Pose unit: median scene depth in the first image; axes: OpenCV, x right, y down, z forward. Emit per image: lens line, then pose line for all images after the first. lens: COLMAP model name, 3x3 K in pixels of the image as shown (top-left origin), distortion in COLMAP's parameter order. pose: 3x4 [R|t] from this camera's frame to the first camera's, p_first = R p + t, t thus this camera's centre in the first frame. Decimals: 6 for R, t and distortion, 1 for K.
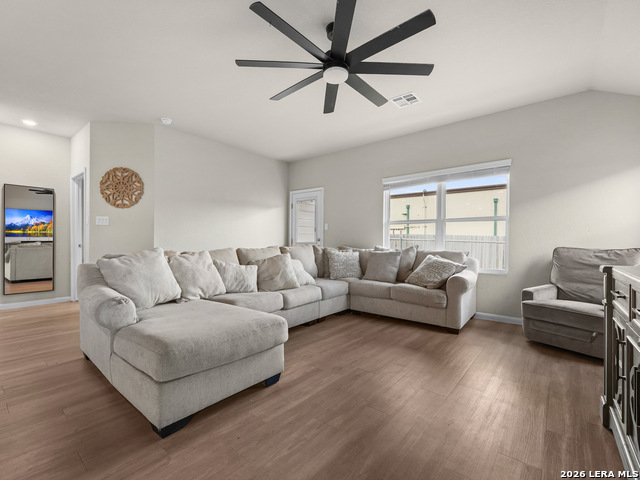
lens RADIAL K [[295.4, 0, 319.3], [0, 295.4, 245.7], [0, 0, 1]] dist [-0.021773, 0.001122]
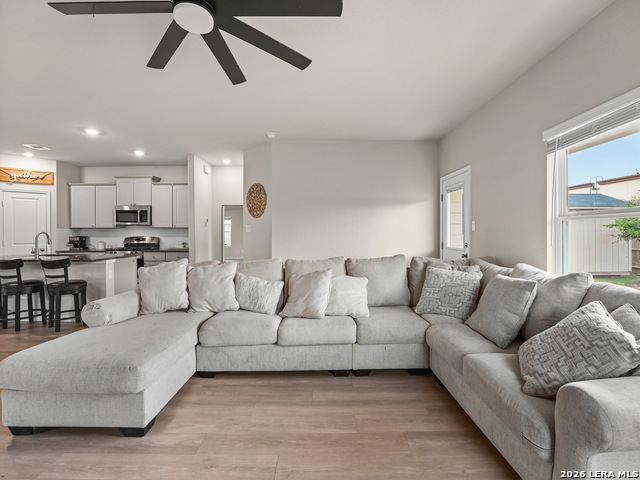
lens RADIAL K [[295.4, 0, 321.0], [0, 295.4, 235.8], [0, 0, 1]] dist [-0.021773, 0.001122]
pose [[0.636831, -0.003266, -0.770996, 0.489878], [-0.004085, 0.999963, -0.007611, -0.057469], [0.770992, 0.007997, 0.636794, 0.528508]]
